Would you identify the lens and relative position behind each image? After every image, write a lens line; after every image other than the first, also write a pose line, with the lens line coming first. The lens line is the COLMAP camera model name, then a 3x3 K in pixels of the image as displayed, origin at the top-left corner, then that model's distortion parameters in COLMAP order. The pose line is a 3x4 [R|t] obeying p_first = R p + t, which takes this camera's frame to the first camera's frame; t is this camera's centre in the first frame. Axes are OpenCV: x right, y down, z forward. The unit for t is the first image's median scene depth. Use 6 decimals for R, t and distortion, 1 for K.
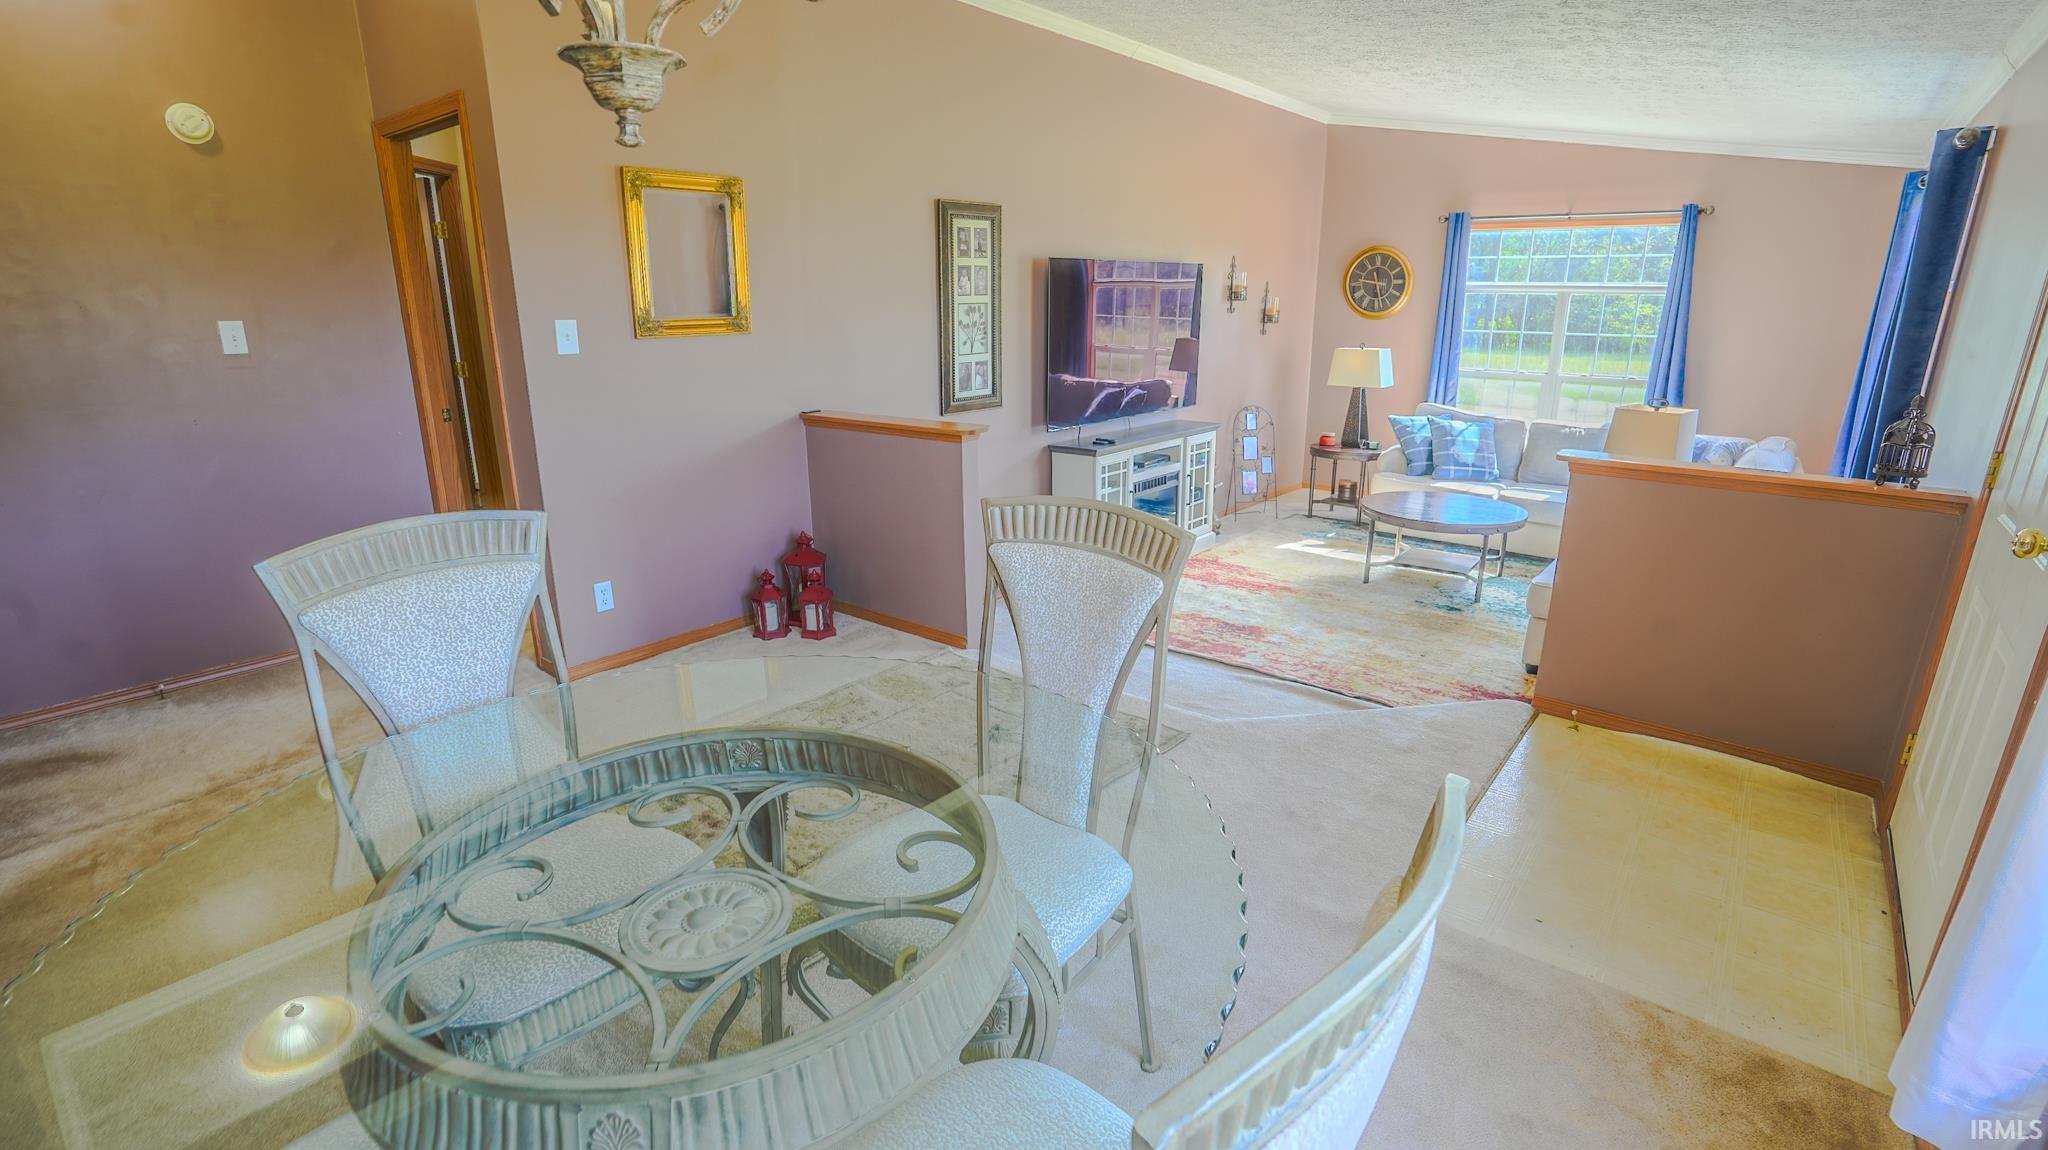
lens RADIAL K [[946.7, 0, 1029.2], [0, 946.7, 569.7], [0, 0, 1]] dist [-0.073969, 0.029128]
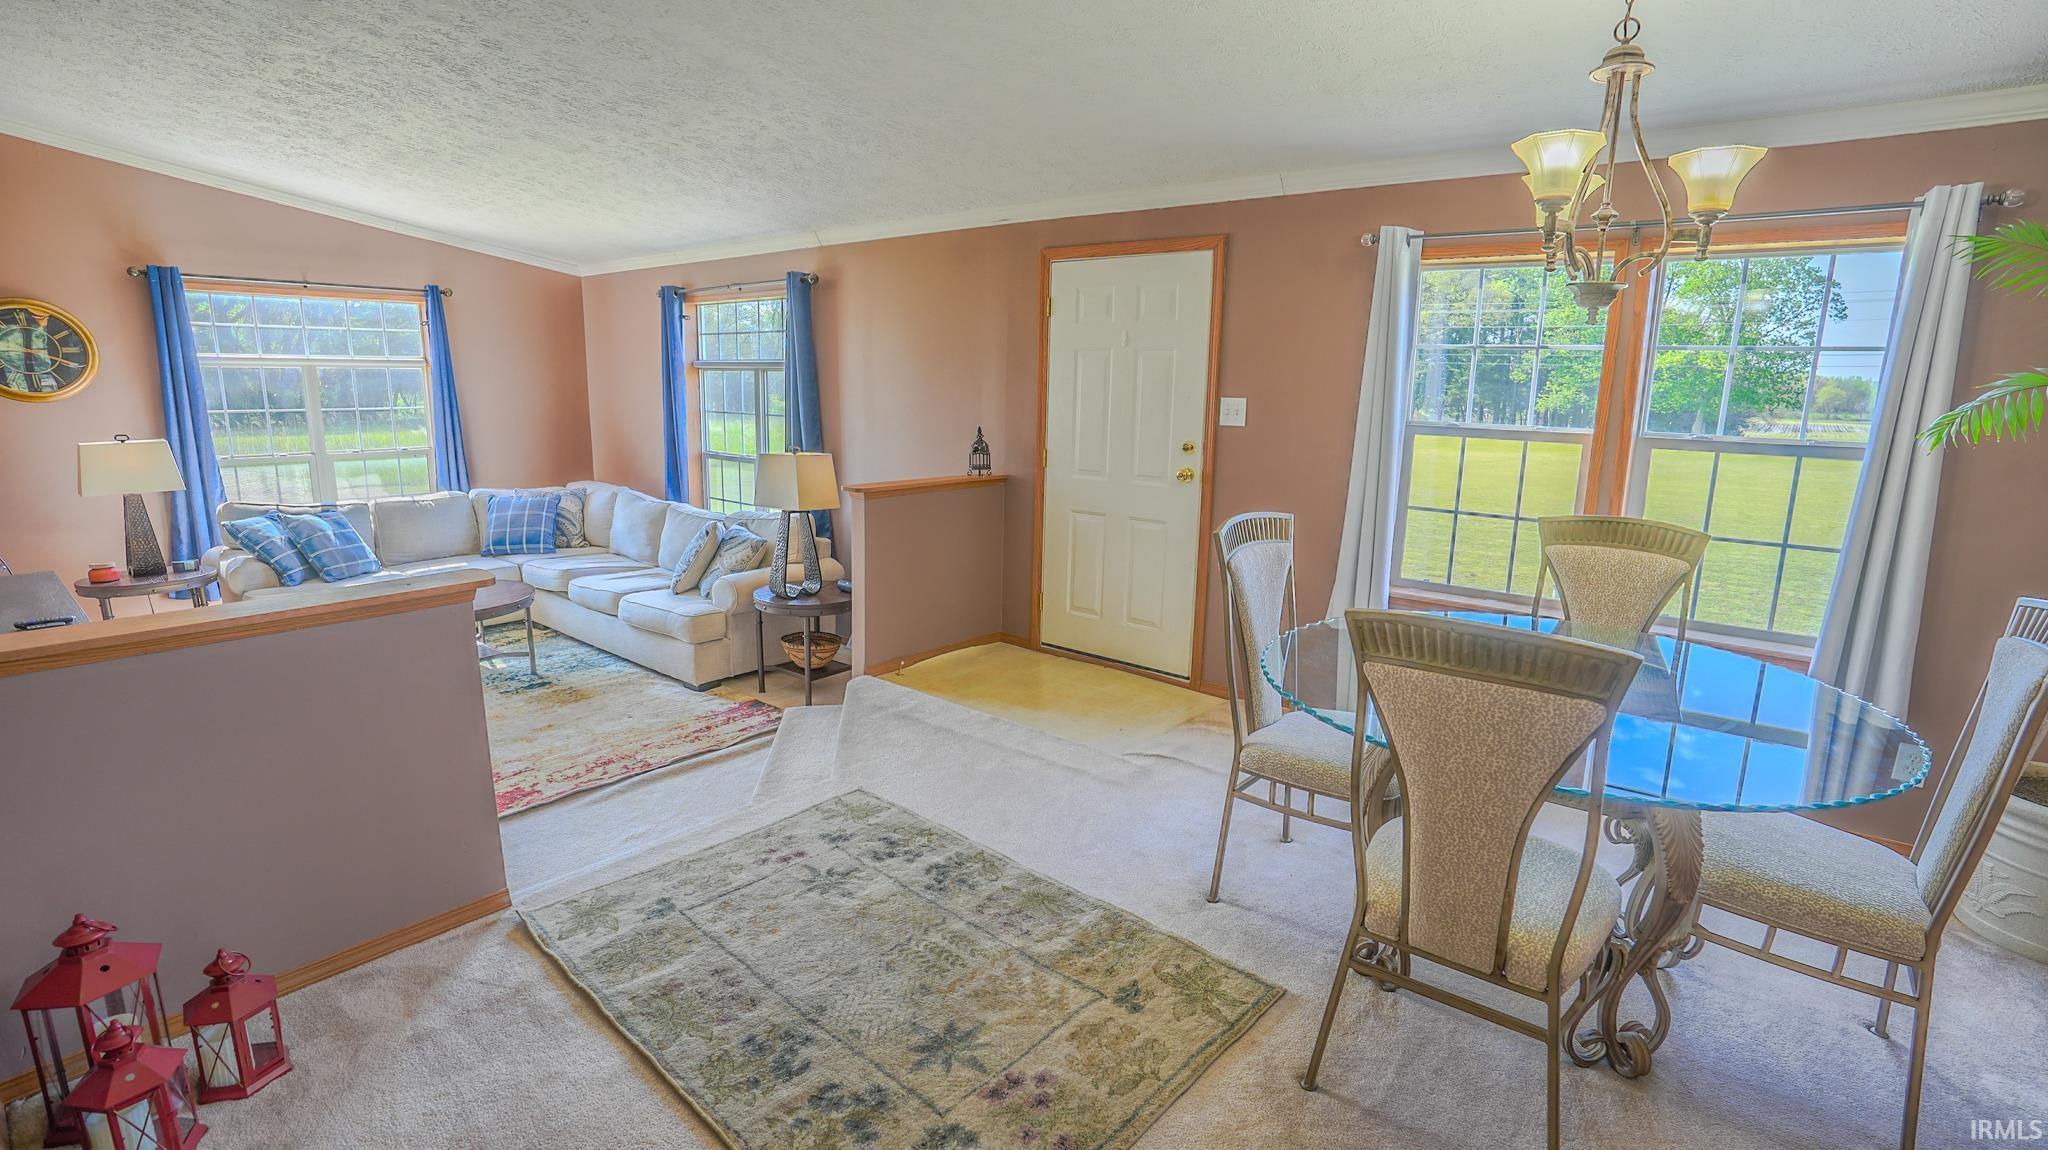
lens RADIAL K [[946.7, 0, 1029.2], [0, 946.7, 569.7], [0, 0, 1]] dist [-0.073969, 0.029128]
pose [[0.001562, -0.194947, 0.980813, -0.385307], [0.263757, 0.946163, 0.187639, -0.096159], [-0.964588, 0.258403, 0.052896, 0.336100]]
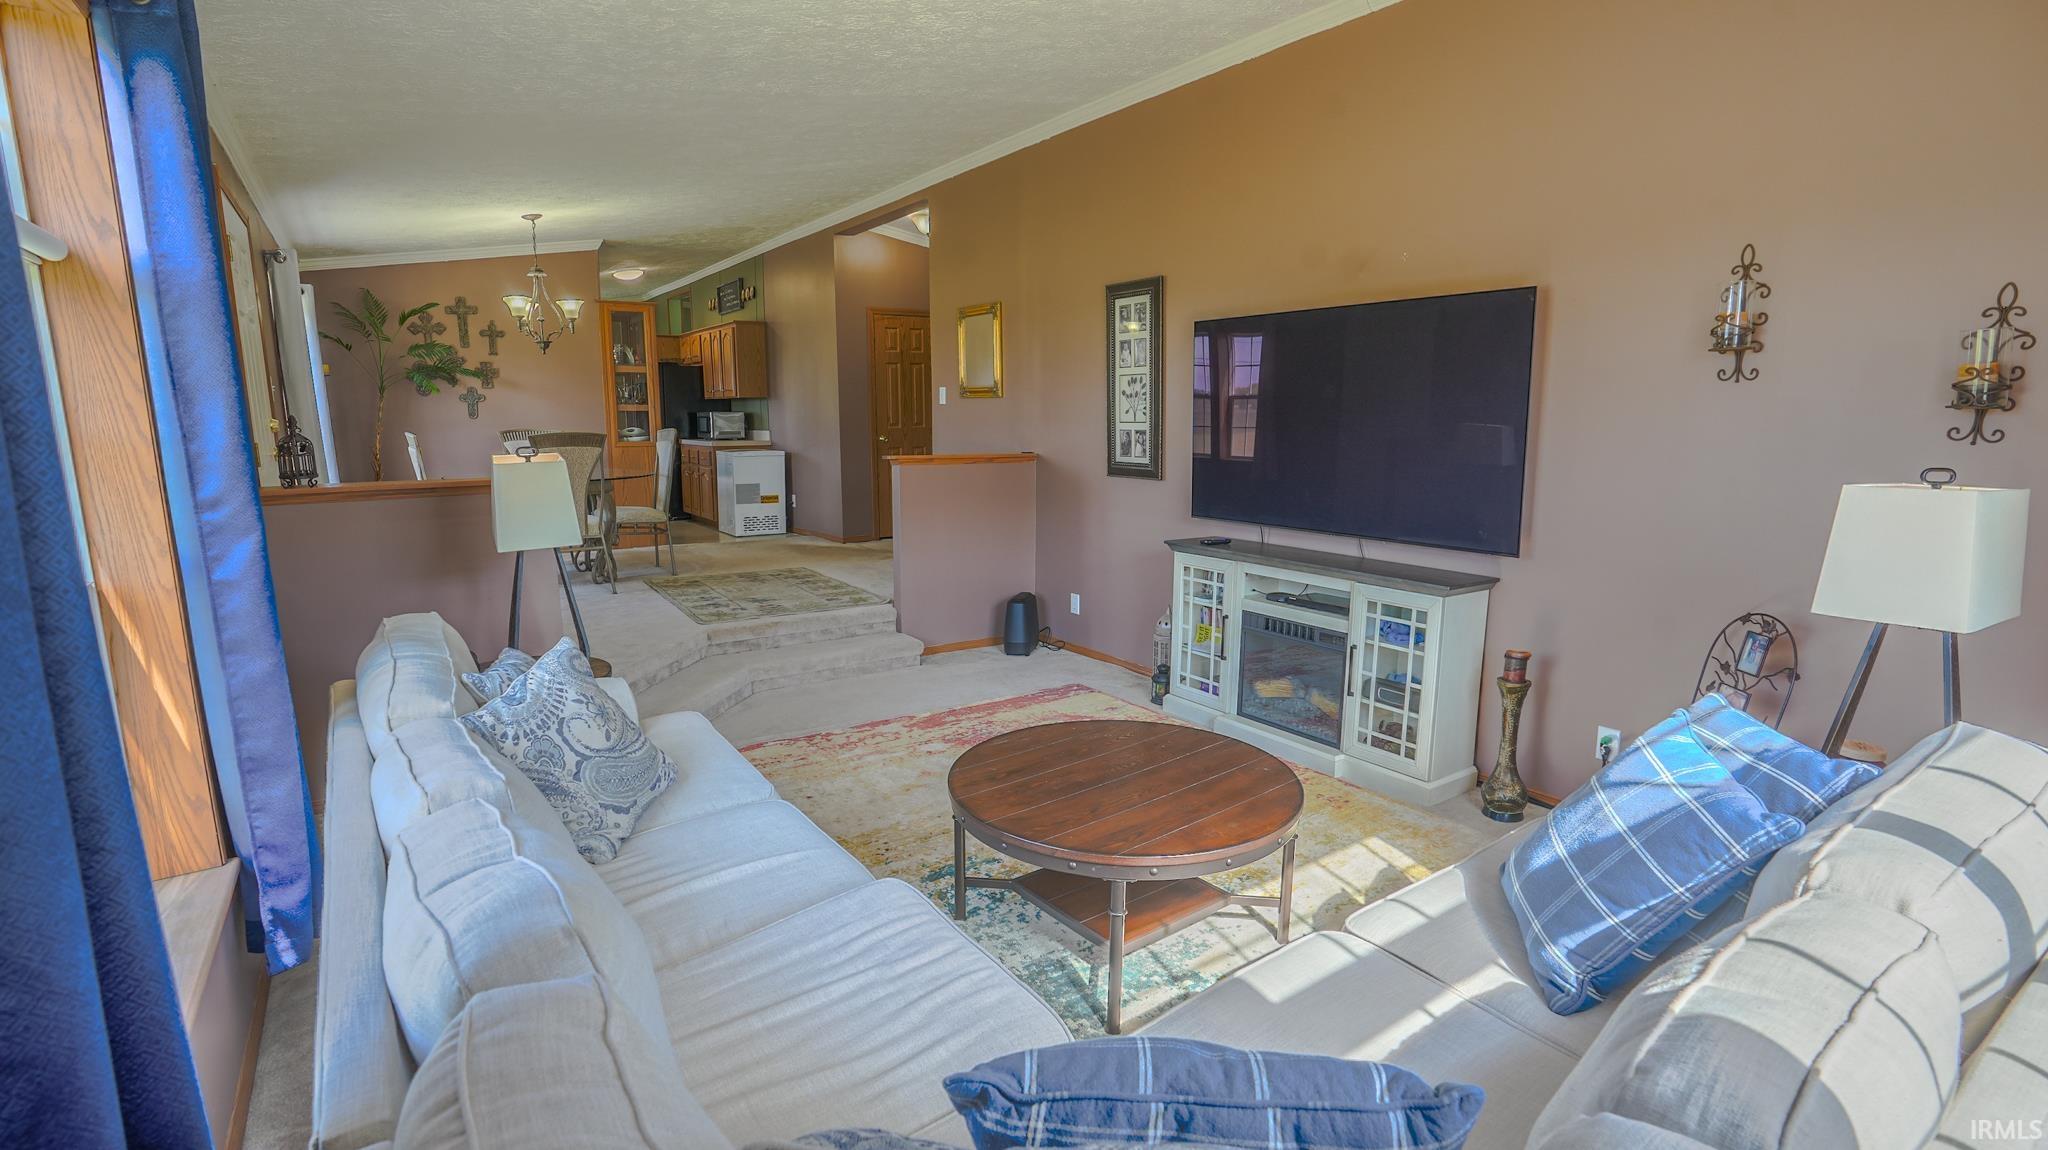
lens RADIAL K [[946.7, 0, 1029.2], [0, 946.7, 569.7], [0, 0, 1]] dist [-0.073969, 0.029128]
pose [[-0.268368, 0.158825, -0.950133, 0.753451], [-0.274105, 0.932954, 0.233375, -0.219987], [0.923496, 0.323067, -0.206840, 0.884810]]
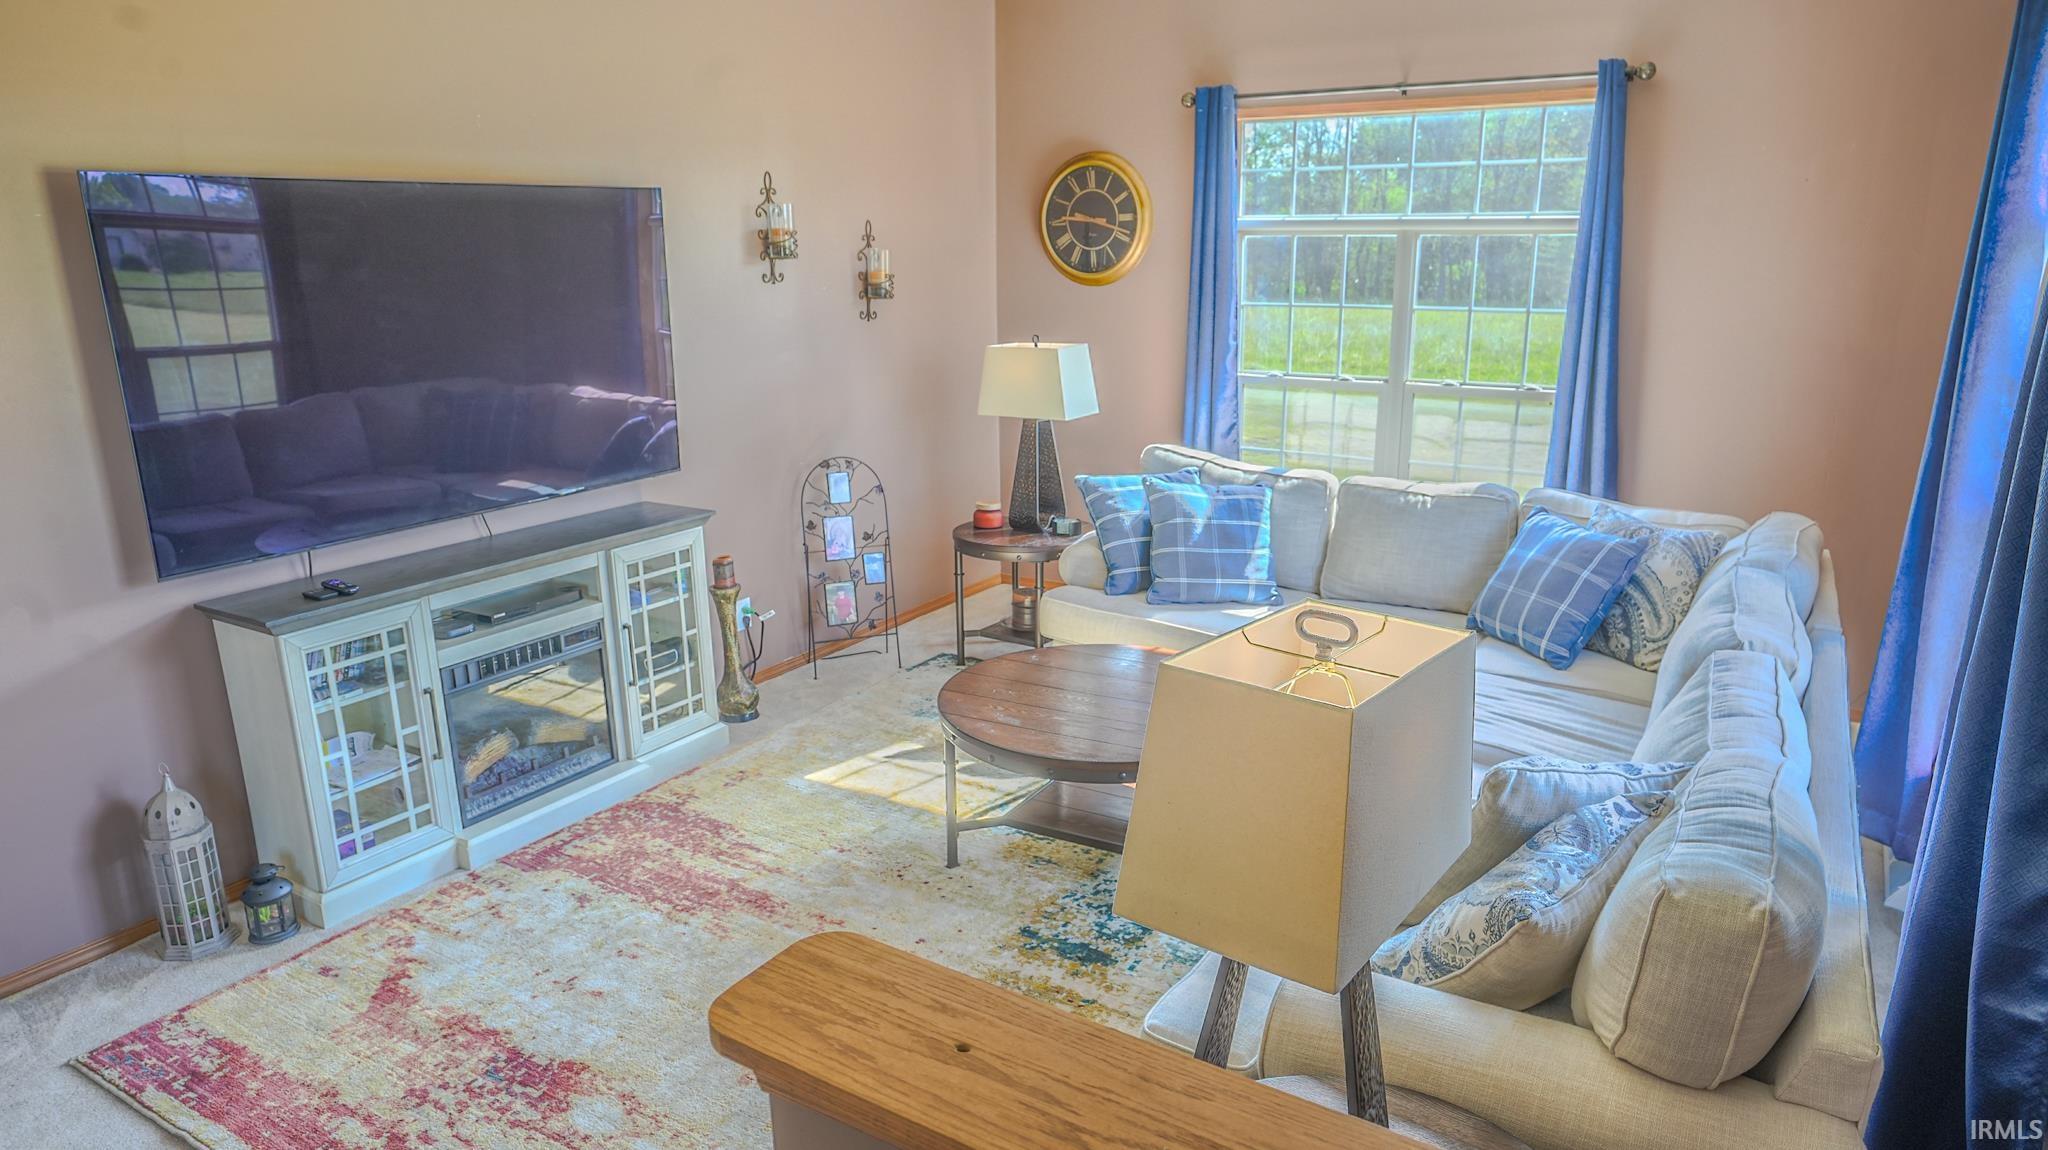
lens RADIAL K [[1252.8, 0, 1032.4], [0, 1252.8, 580.7], [0, 0, 1]] dist [-0.025750, -0.000111]
pose [[0.992002, -0.038060, 0.120348, 0.289291], [0.040066, 0.999095, -0.014295, -0.102362], [-0.119695, 0.019003, 0.992629, 0.328917]]
